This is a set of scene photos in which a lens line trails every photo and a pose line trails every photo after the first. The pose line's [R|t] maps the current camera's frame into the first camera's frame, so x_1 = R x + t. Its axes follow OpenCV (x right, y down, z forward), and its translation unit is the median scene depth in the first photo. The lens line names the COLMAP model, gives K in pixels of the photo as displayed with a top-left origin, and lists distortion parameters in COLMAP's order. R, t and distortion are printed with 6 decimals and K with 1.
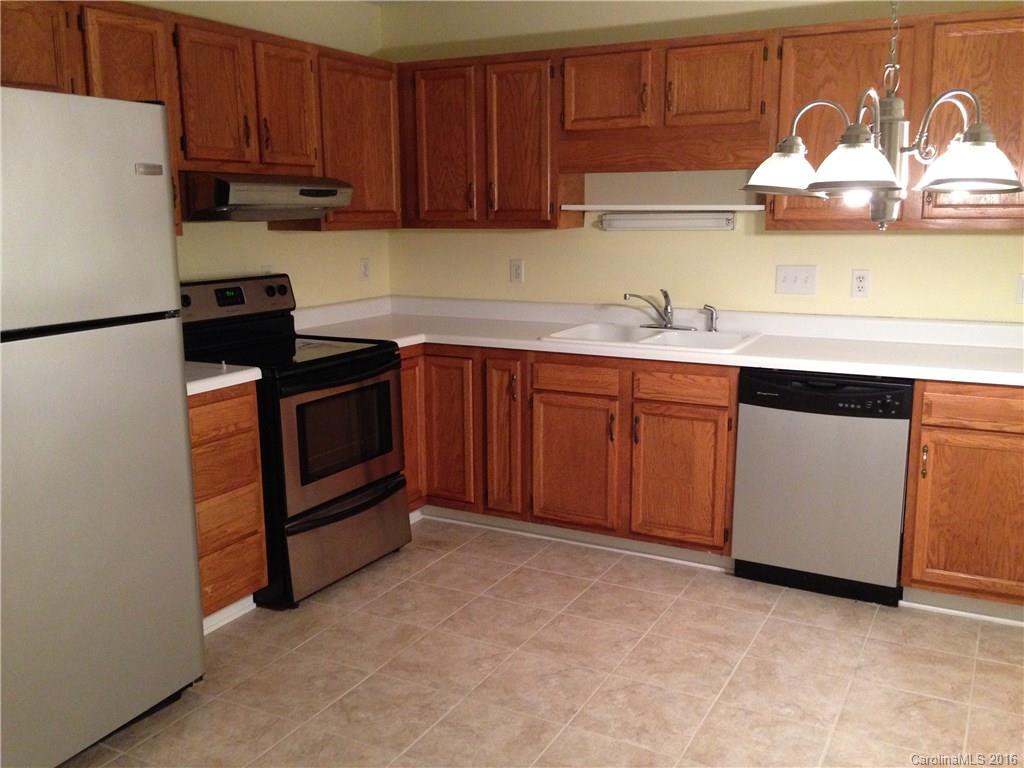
lens RADIAL K [[944.1, 0, 512.0], [0, 944.1, 384.0], [0, 0, 1]] dist [0.116891, -0.211932]
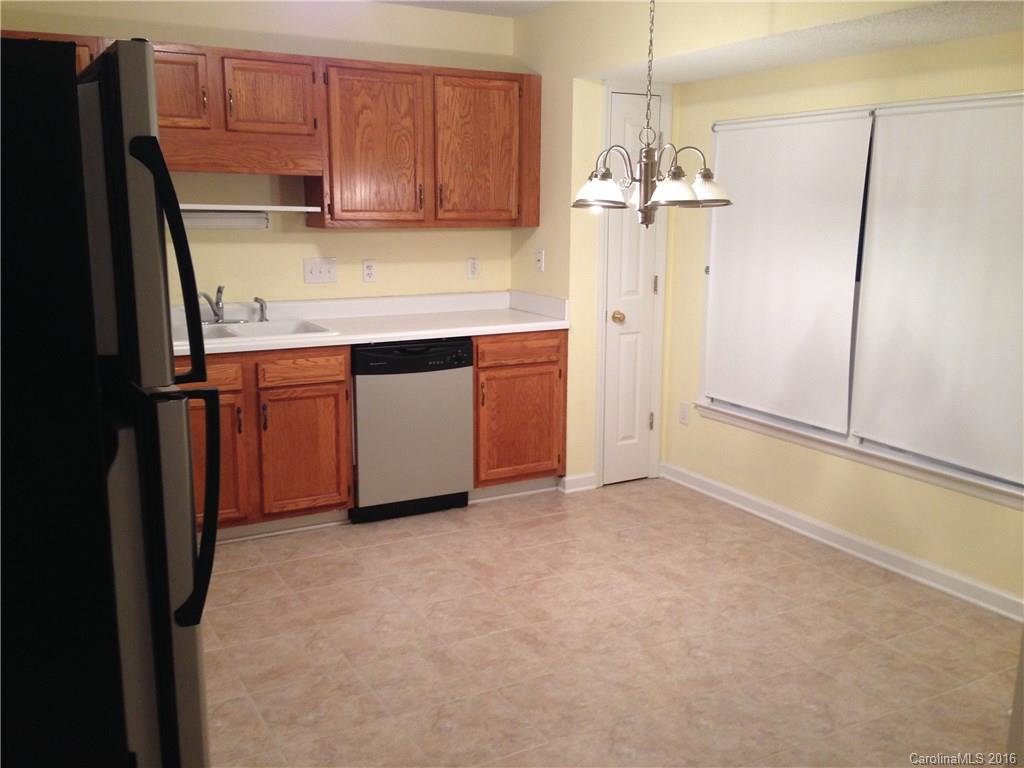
lens RADIAL K [[957.6, 0, 512.0], [0, 957.6, 384.0], [0, 0, 1]] dist [0.052270, 0.005527]
pose [[0.530805, -0.149449, 0.834213, -0.664794], [0.142325, 0.986069, 0.086094, -0.045052], [-0.835458, 0.073030, 0.544680, 0.192612]]
